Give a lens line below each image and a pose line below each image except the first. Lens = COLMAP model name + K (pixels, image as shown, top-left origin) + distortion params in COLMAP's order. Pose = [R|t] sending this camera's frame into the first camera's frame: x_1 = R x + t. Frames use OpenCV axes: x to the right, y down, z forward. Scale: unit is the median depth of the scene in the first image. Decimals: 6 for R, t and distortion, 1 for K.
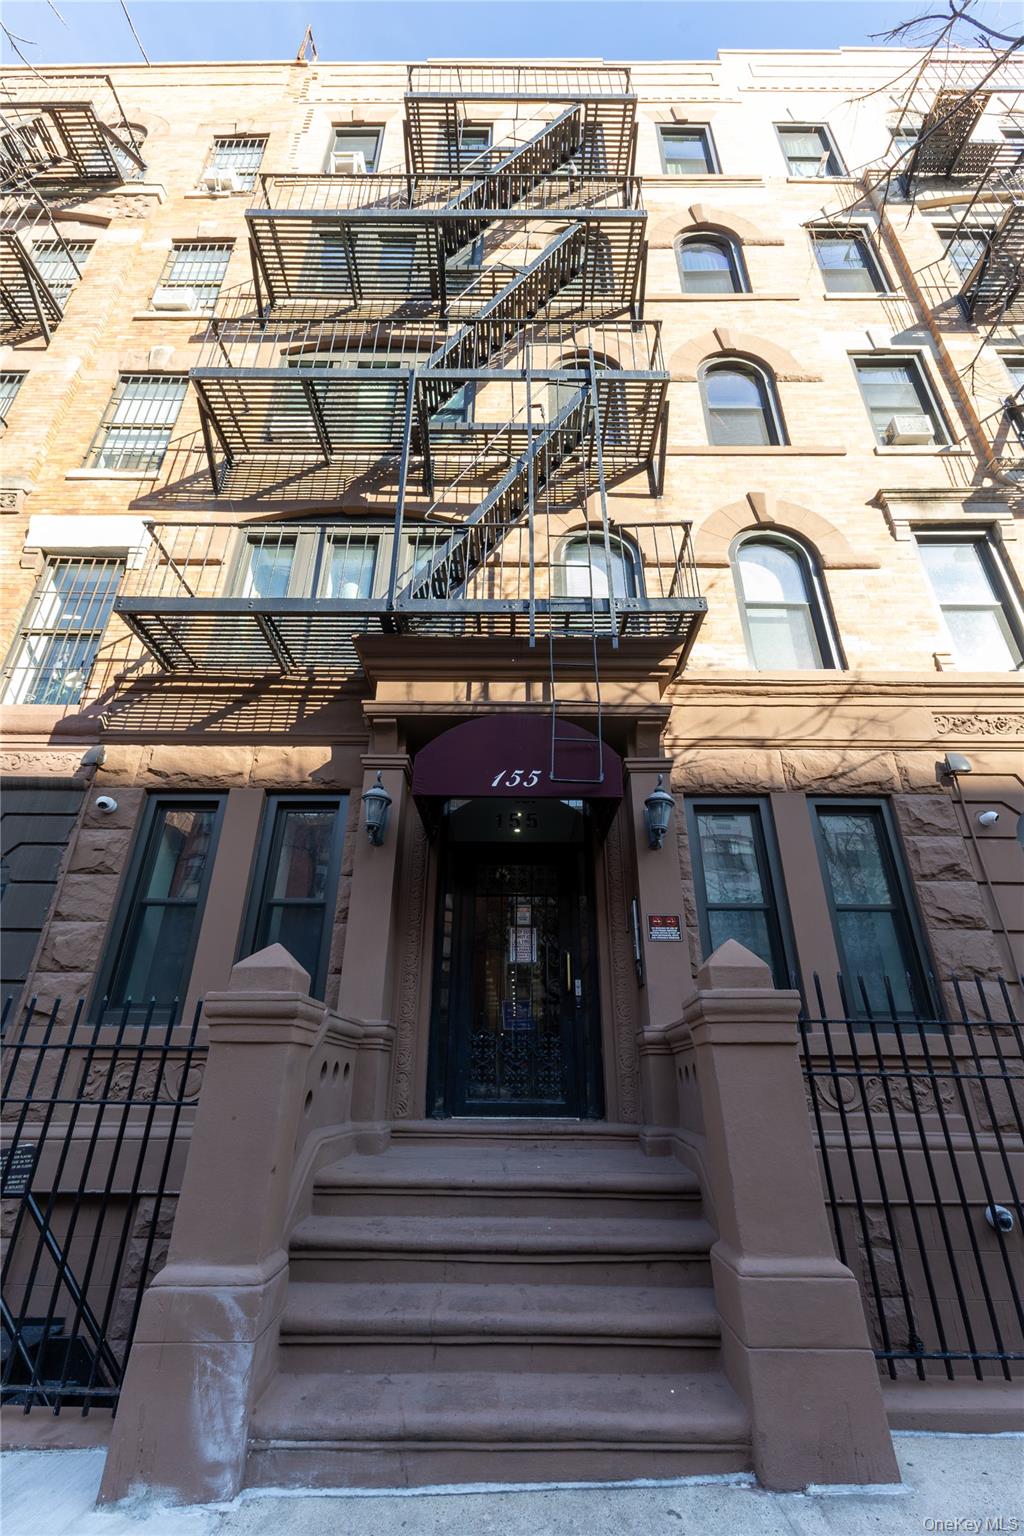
lens RADIAL K [[657.7, 0, 510.4], [0, 657.7, 784.7], [0, 0, 1]] dist [-0.000586, -0.000179]
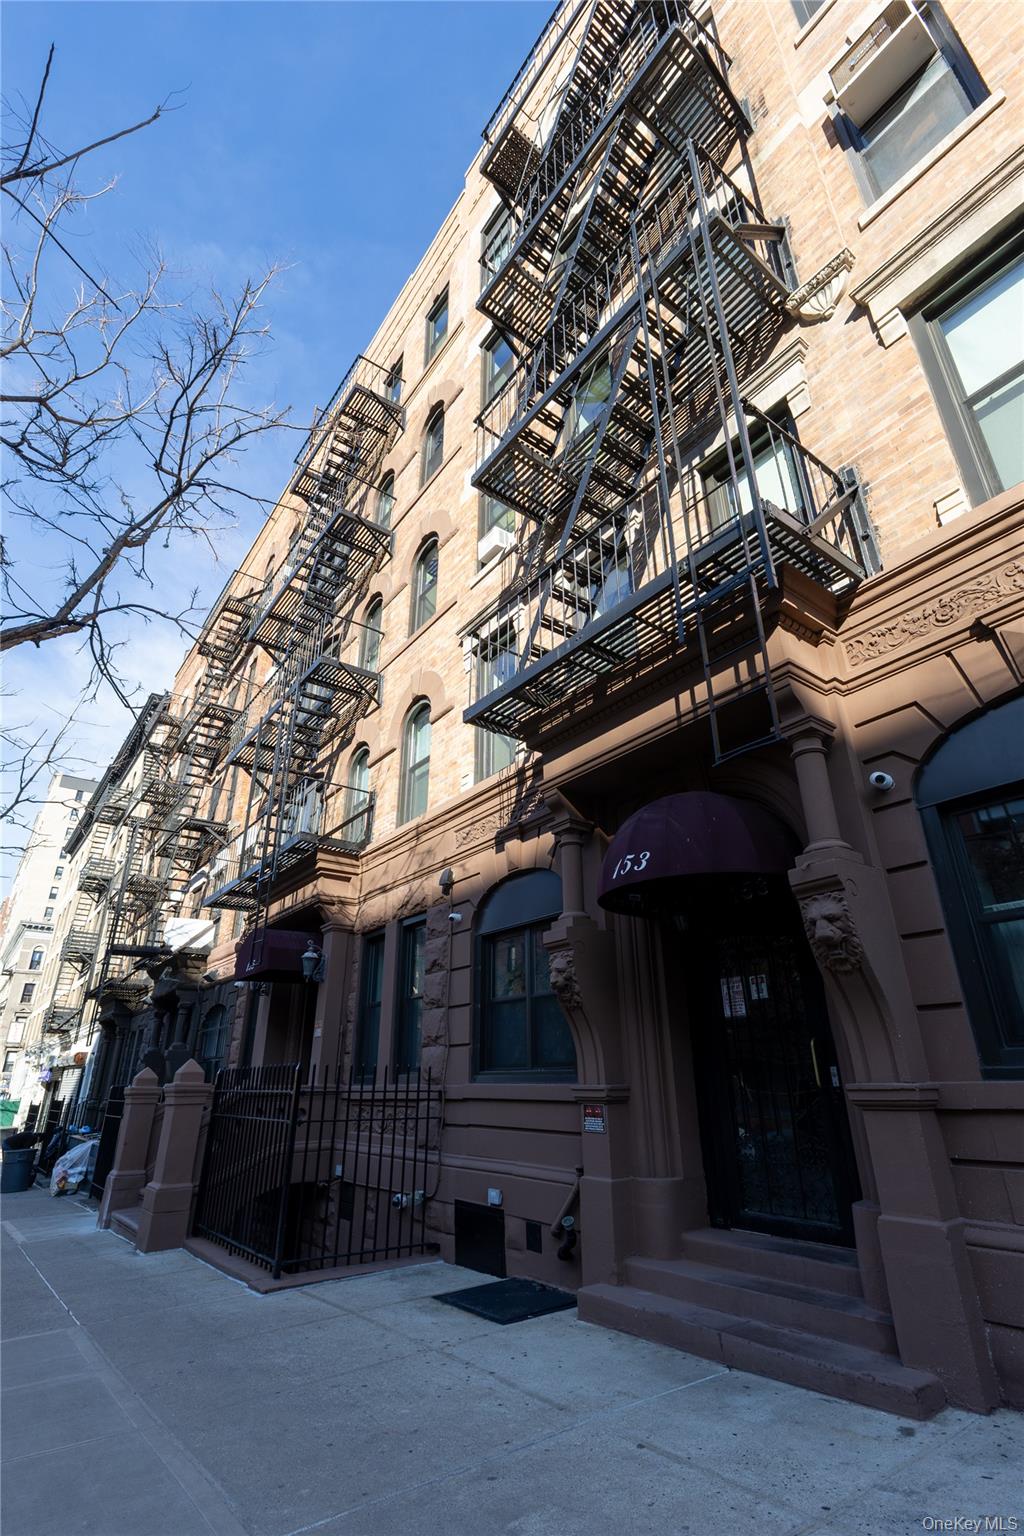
lens RADIAL K [[710.9, 0, 512.0], [0, 710.9, 761.0], [0, 0, 1]] dist [-0.002557, -0.001067]
pose [[0.611927, -0.343757, -0.712304, 1.881156], [0.358502, 0.923330, -0.137615, -0.003845], [0.704997, -0.171152, 0.688248, 0.126808]]
